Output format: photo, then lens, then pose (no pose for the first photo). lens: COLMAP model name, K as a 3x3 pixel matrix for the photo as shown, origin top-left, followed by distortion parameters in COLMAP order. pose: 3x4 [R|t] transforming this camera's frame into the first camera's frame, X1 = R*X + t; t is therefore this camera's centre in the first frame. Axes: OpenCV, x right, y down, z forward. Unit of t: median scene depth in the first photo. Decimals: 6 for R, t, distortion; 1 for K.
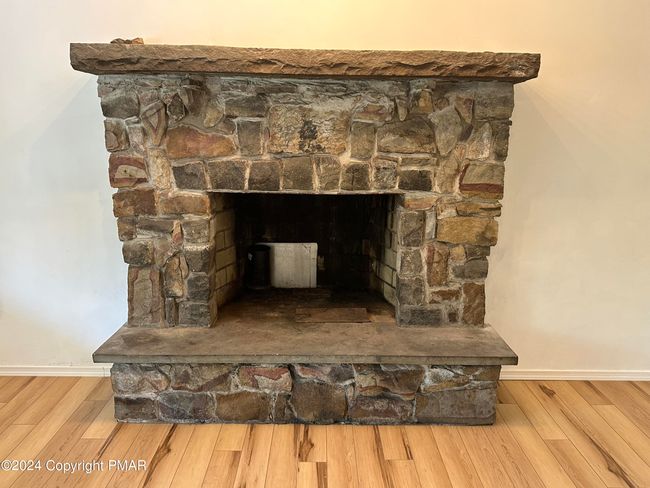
lens RADIAL K [[485.2, 0, 325.0], [0, 485.2, 244.0], [0, 0, 1]] dist [0.108576, -0.001339]
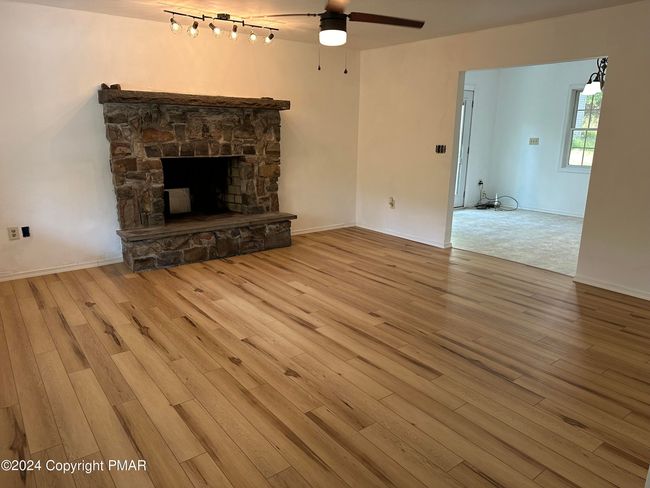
lens RADIAL K [[454.2, 0, 325.0], [0, 454.2, 244.0], [0, 0, 1]] dist [0.000738, -0.000969]
pose [[0.795023, -0.148242, 0.588185, -0.896080], [0.138752, 0.988412, 0.061567, 0.238408], [-0.590496, 0.032665, 0.806379, -0.989449]]
